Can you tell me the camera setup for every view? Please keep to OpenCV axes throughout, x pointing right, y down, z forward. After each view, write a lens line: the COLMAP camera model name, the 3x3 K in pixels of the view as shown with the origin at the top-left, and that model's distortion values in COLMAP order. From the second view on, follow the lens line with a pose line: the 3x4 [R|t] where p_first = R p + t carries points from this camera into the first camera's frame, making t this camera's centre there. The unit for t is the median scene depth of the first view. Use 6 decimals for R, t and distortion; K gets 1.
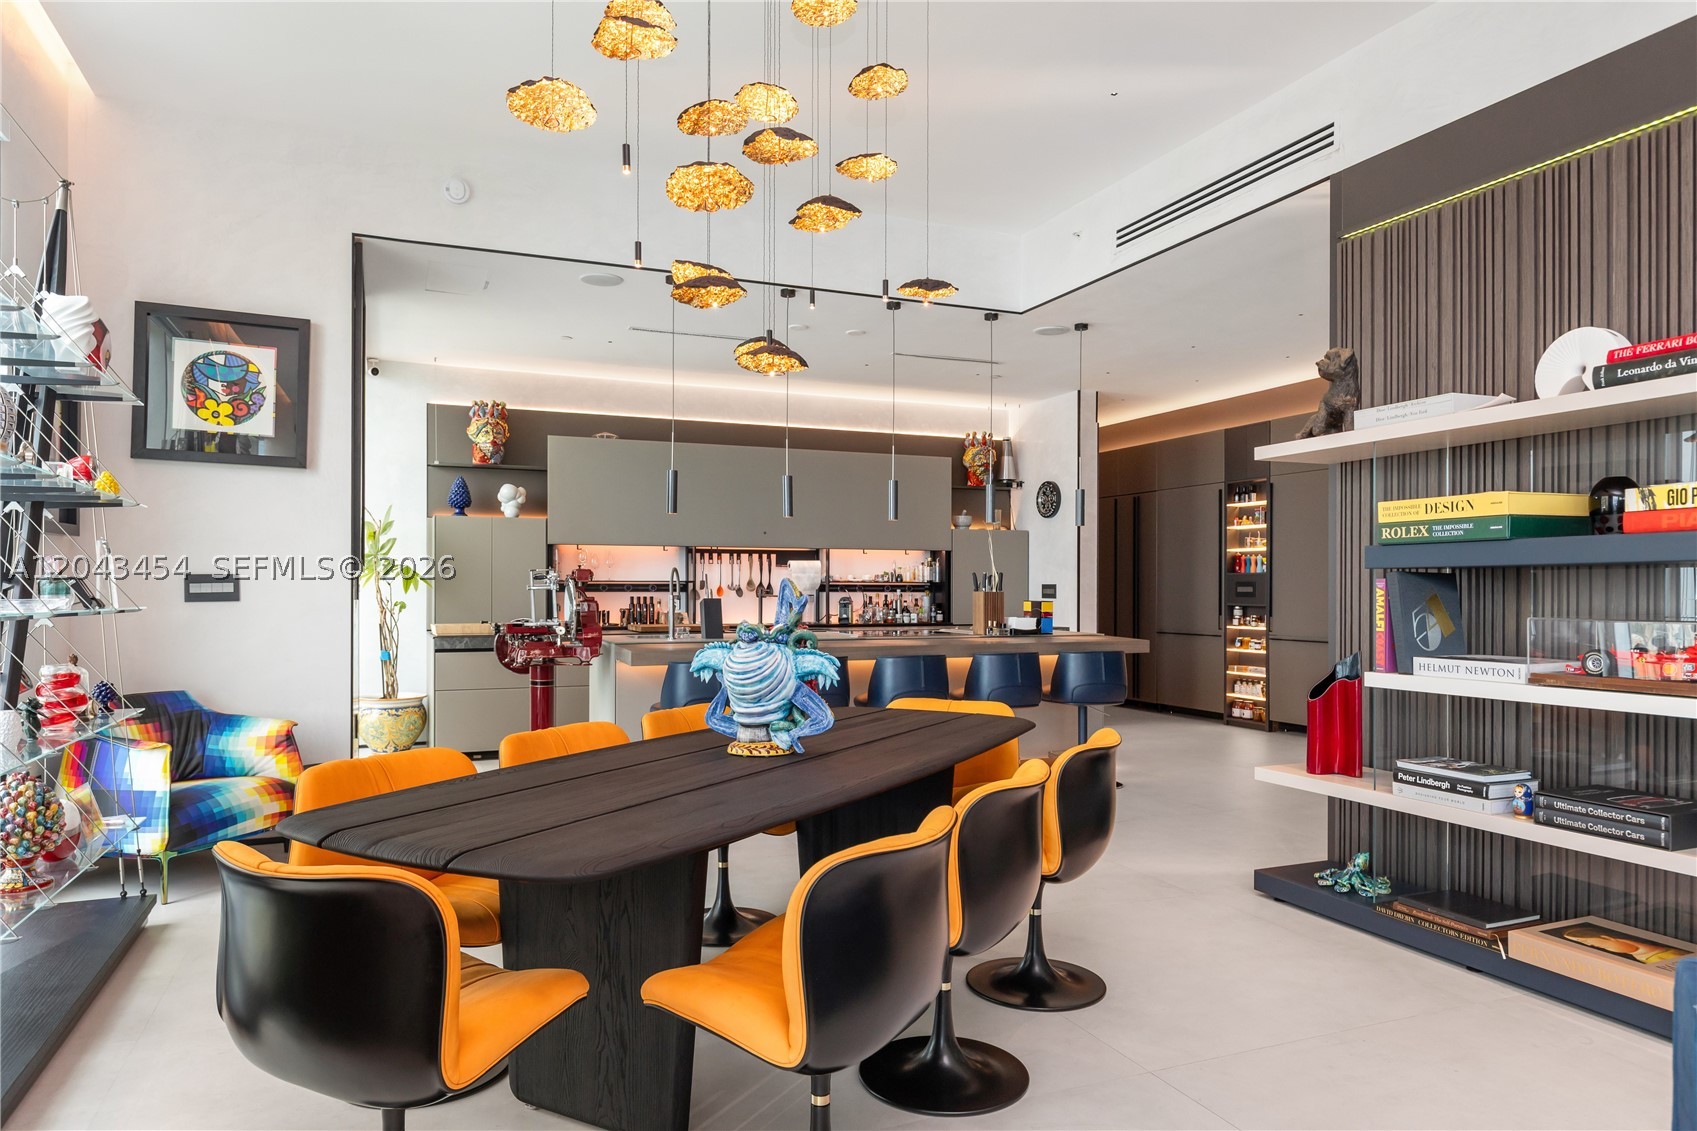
lens RADIAL K [[1068.6, 0, 837.7], [0, 1068.6, 581.4], [0, 0, 1]] dist [0.004029, 0.001025]
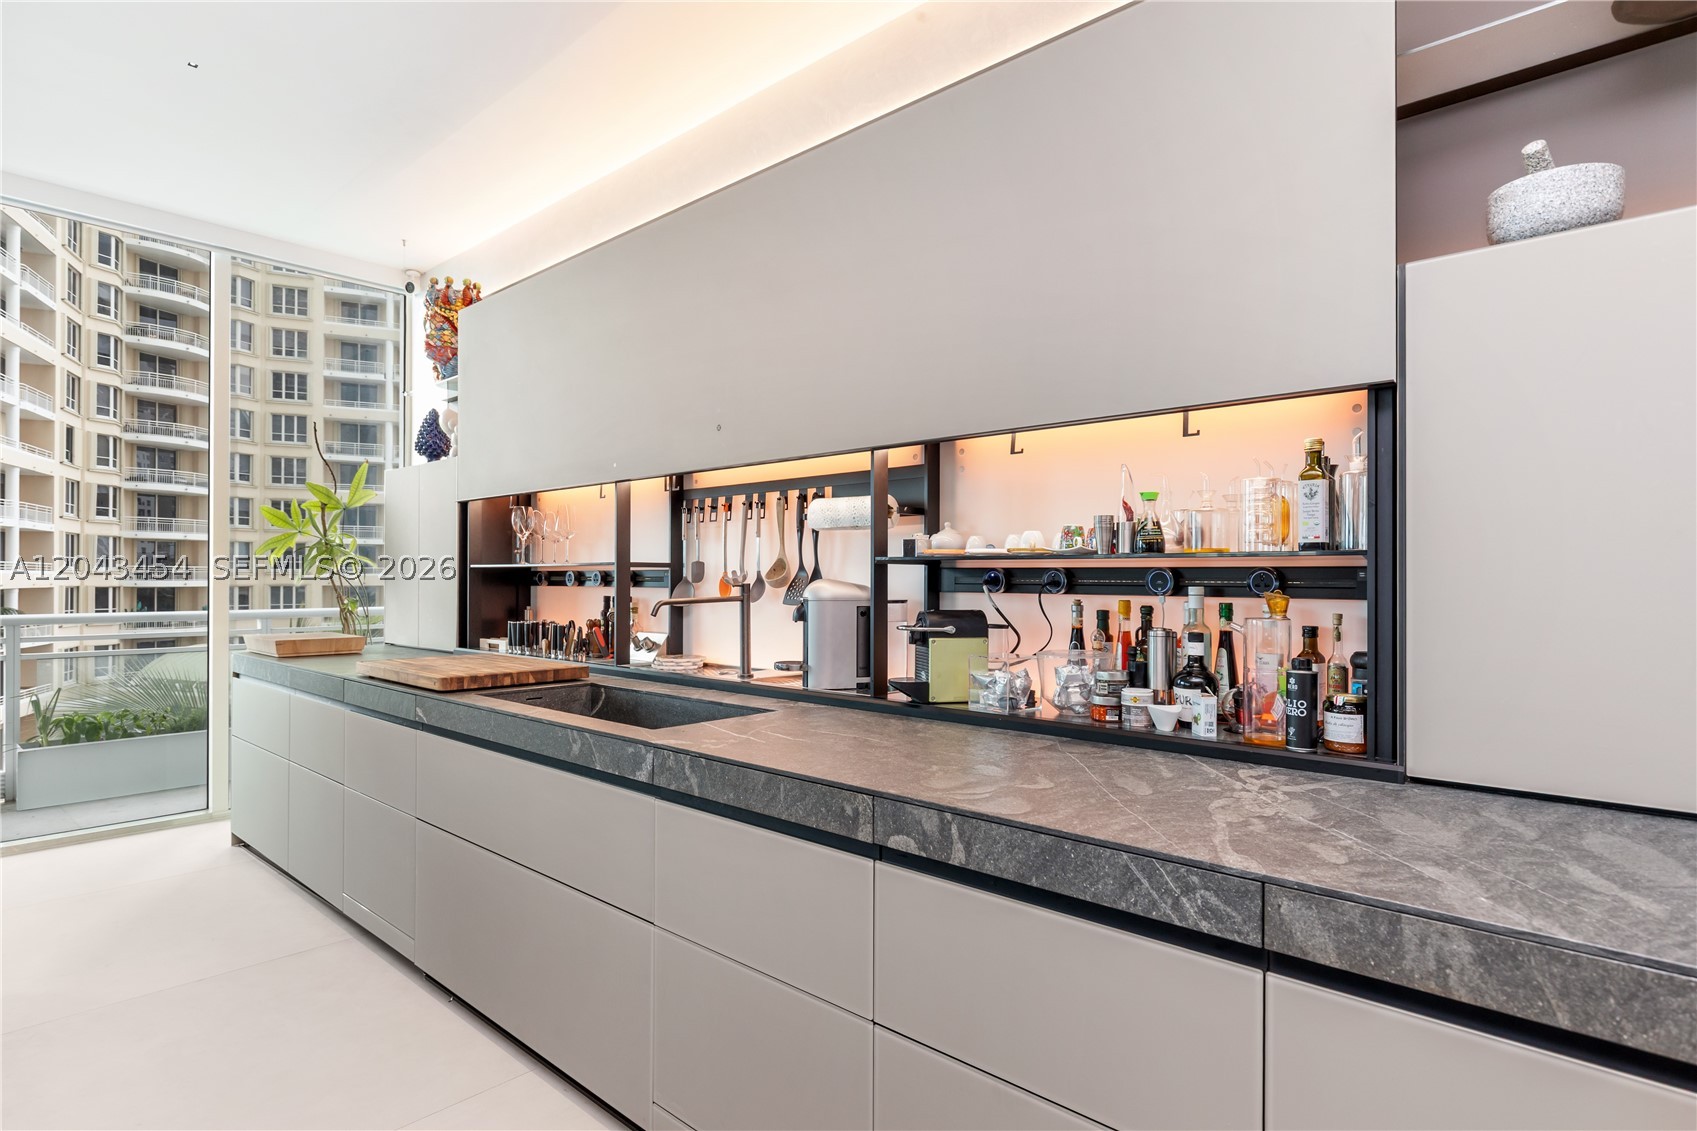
lens RADIAL K [[875.6, 0, 838.4], [0, 875.6, 574.5], [0, 0, 1]] dist [-0.003290, -0.000365]
pose [[0.424377, -0.003236, -0.905480, 0.213814], [0.003806, 0.999991, -0.001790, 0.005137], [0.905478, -0.002686, 0.424386, 0.889146]]
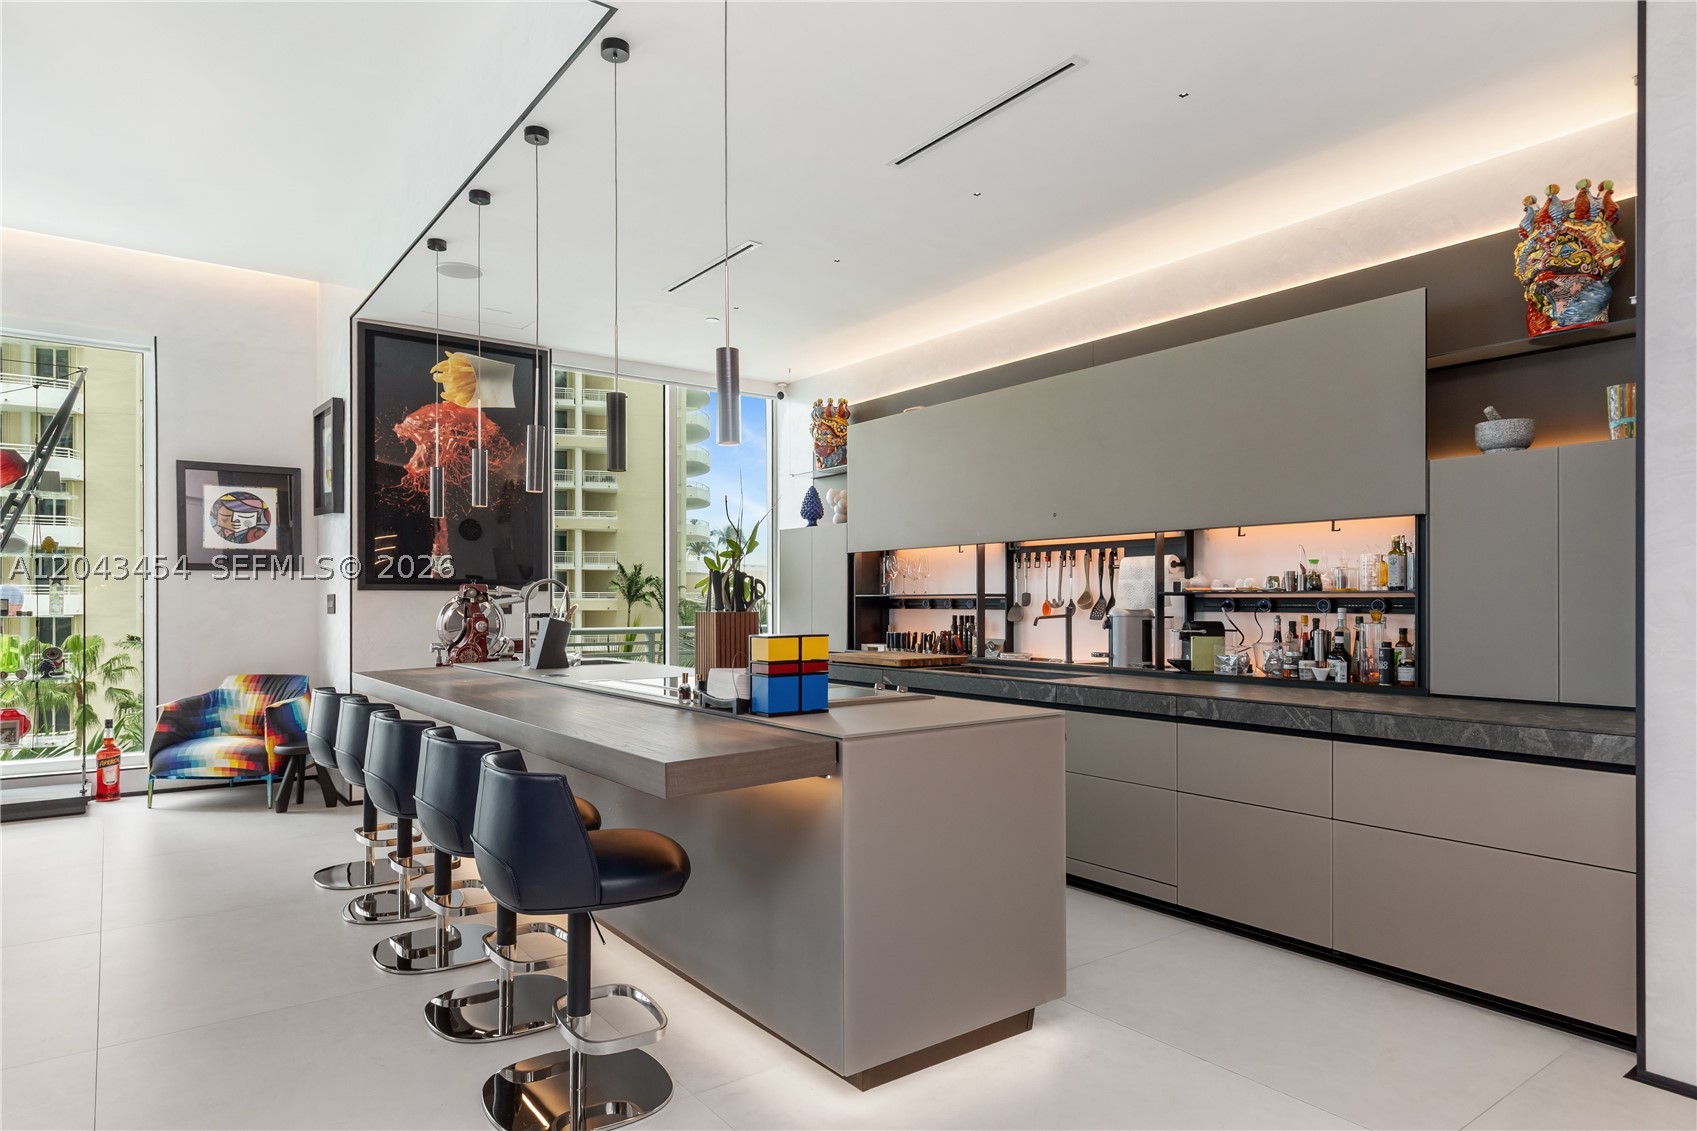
lens RADIAL K [[976.5, 0, 827.9], [0, 976.5, 598.2], [0, 0, 1]] dist [0.009702, -0.004166]
pose [[0.232179, -0.004162, -0.972664, 0.440542], [0.005960, 0.999978, -0.002856, 0.003403], [0.972655, -0.005134, 0.232199, 0.723731]]
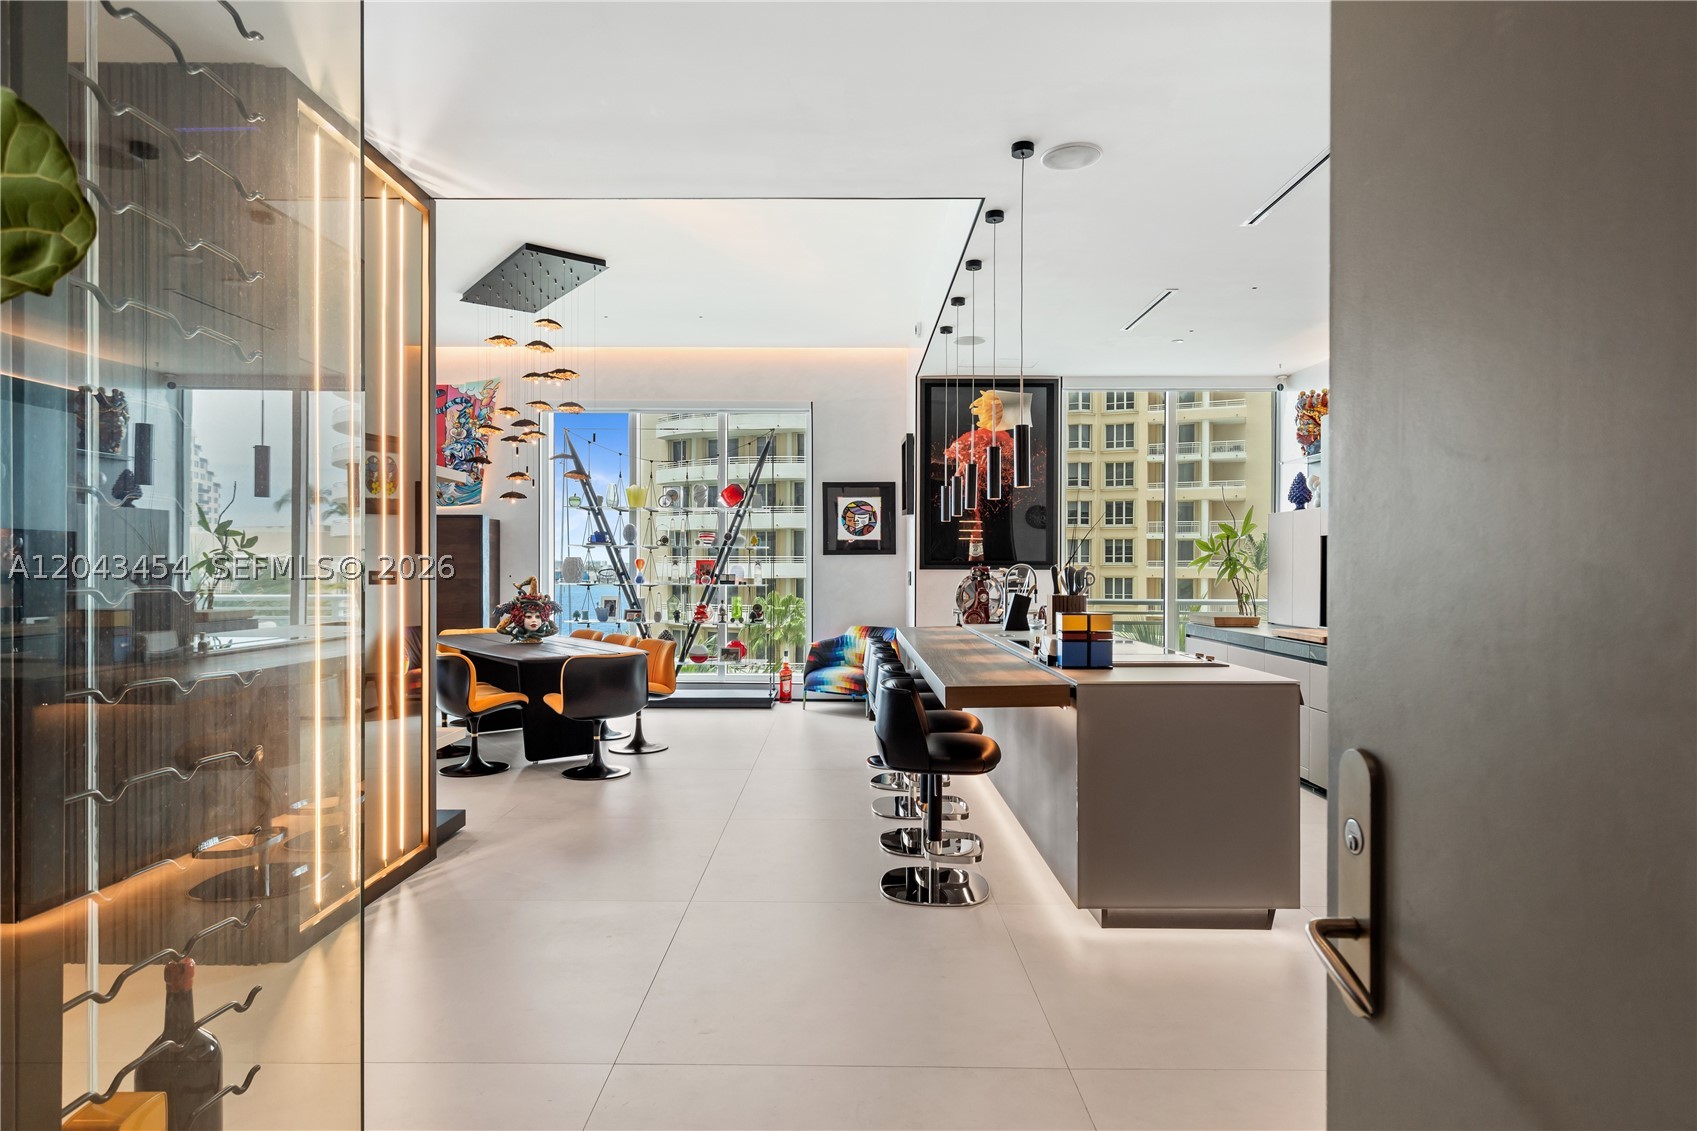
lens RADIAL K [[926.7, 0, 840.3], [0, 926.7, 571.0], [0, 0, 1]] dist [0.007602, -0.003874]
pose [[-0.392838, 0.001572, -0.919606, 0.562137], [0.000975, 0.999999, 0.001293, -0.005218], [0.919607, -0.000389, -0.392839, 0.842531]]
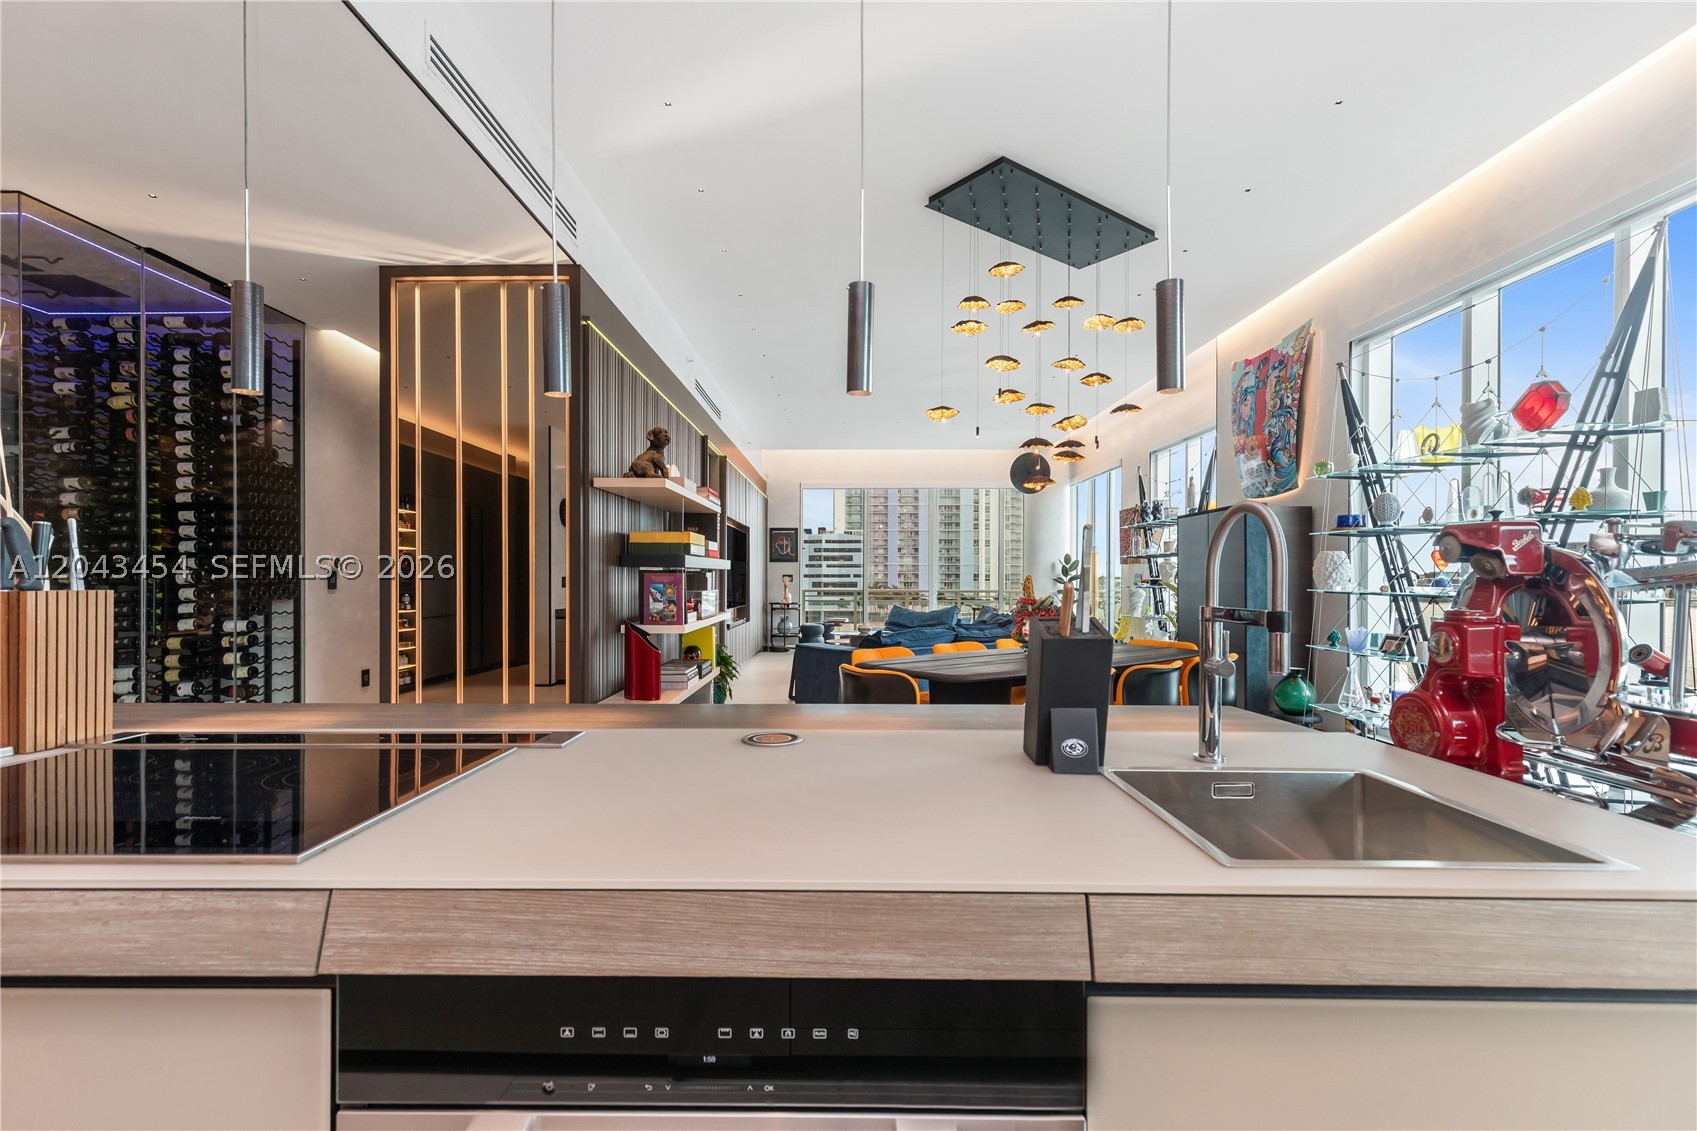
lens RADIAL K [[770.8, 0, 841.2], [0, 770.8, 580.0], [0, 0, 1]] dist [0.004917, 0.000273]
pose [[-0.918832, -0.003830, 0.394629, -0.102438], [-0.004793, 0.999987, -0.001455, 0.004102], [-0.394619, -0.003228, -0.918839, 0.846330]]
